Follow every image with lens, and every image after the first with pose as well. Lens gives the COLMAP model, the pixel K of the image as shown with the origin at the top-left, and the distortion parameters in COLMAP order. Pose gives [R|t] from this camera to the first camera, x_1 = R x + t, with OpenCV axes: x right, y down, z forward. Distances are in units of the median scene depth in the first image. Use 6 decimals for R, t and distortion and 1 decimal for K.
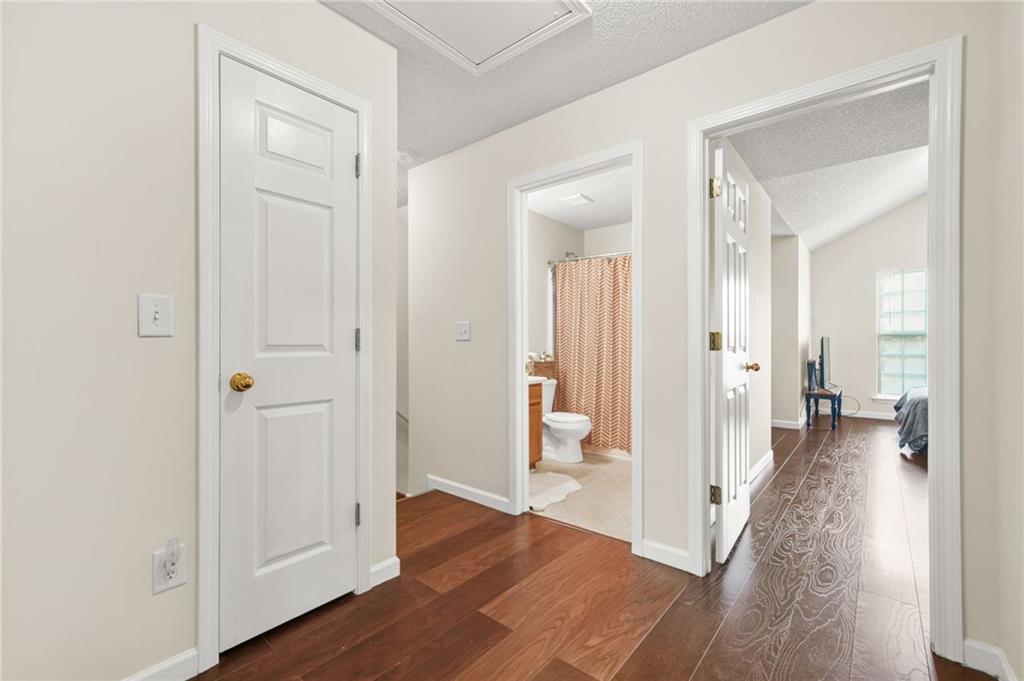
lens RADIAL K [[449.6, 0, 517.0], [0, 449.6, 343.2], [0, 0, 1]] dist [0.017681, 0.000212]
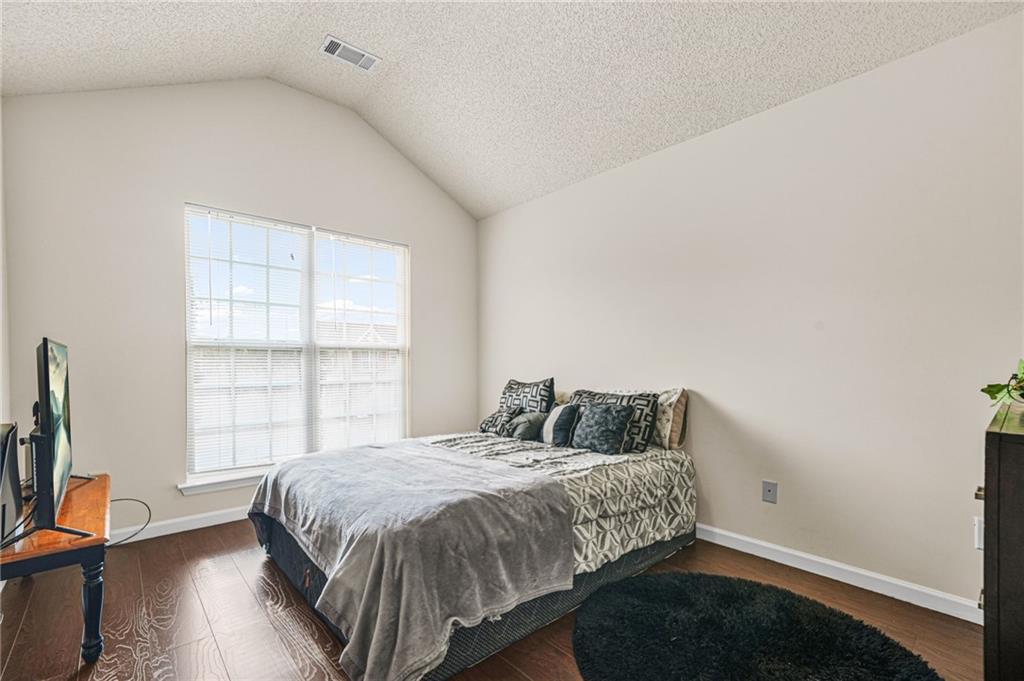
lens RADIAL K [[438.9, 0, 511.8], [0, 438.9, 351.0], [0, 0, 1]] dist [0.001173, 0.000168]
pose [[0.153877, 0.021653, 0.987853, 0.410579], [-0.003439, 0.999766, -0.021378, -0.004033], [-0.988084, -0.000108, 0.153915, 0.616413]]
